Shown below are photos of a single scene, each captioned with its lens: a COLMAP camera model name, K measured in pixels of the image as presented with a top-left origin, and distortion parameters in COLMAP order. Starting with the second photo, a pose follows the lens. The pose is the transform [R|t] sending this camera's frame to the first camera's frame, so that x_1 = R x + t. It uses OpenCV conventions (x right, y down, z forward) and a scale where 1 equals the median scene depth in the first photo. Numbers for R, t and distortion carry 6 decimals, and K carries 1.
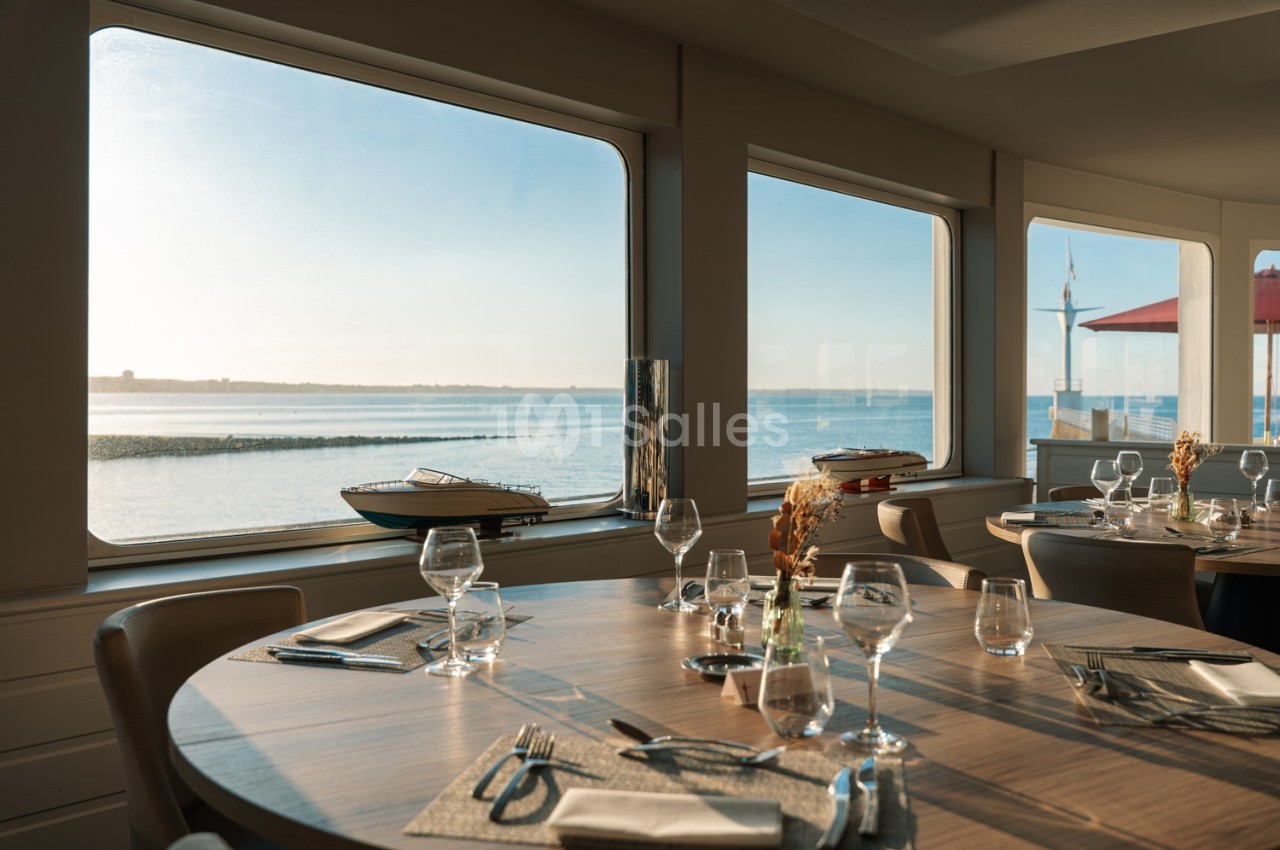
lens RADIAL K [[1122.1, 0, 639.0], [0, 1122.1, 419.6], [0, 0, 1]] dist [0.008537, 0.002549]
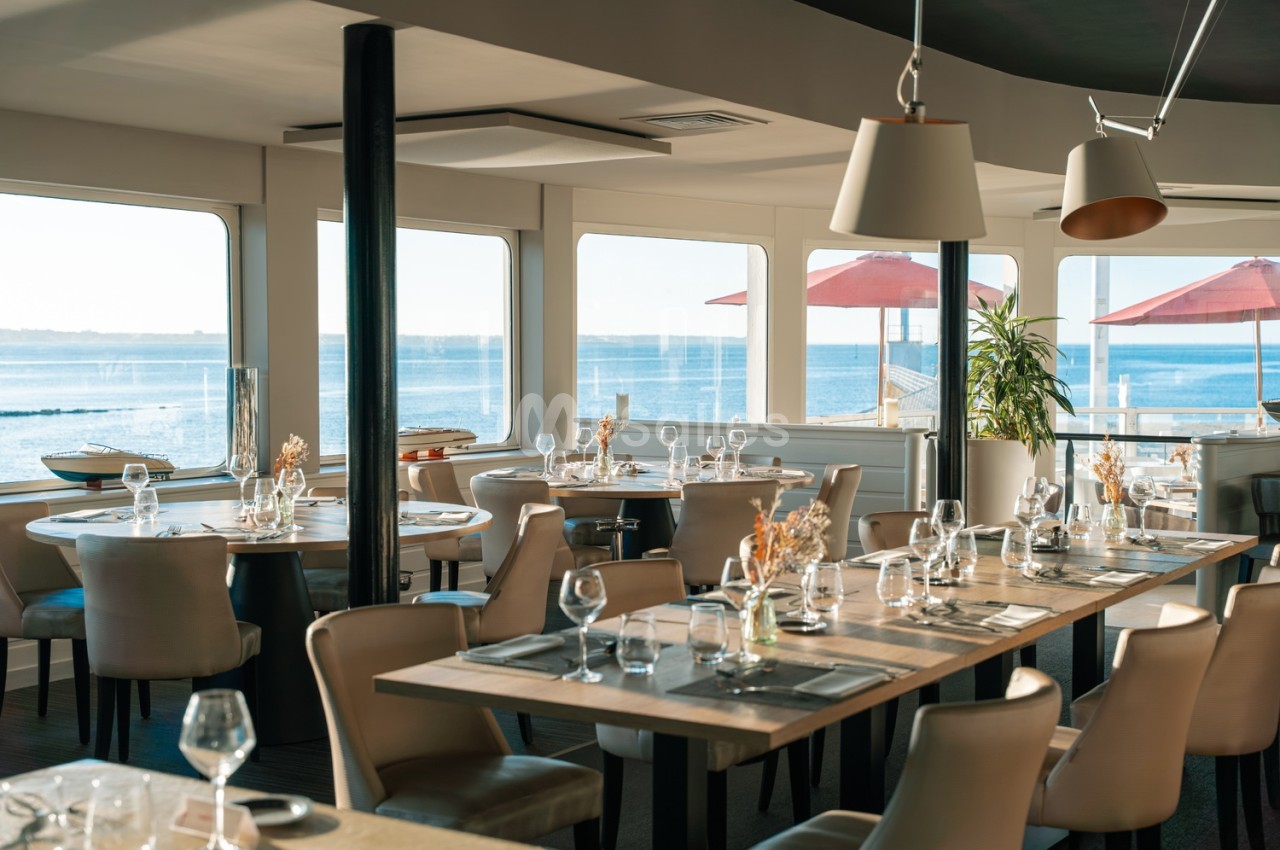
lens RADIAL K [[1715.8, 0, 644.3], [0, 1715.8, 428.8], [0, 0, 1]] dist [-0.005419, 0.000000]
pose [[0.980972, -0.009999, 0.193890, 0.067283], [0.004557, 0.999584, 0.028494, -0.027777], [-0.194094, -0.027068, 0.980609, -0.990744]]
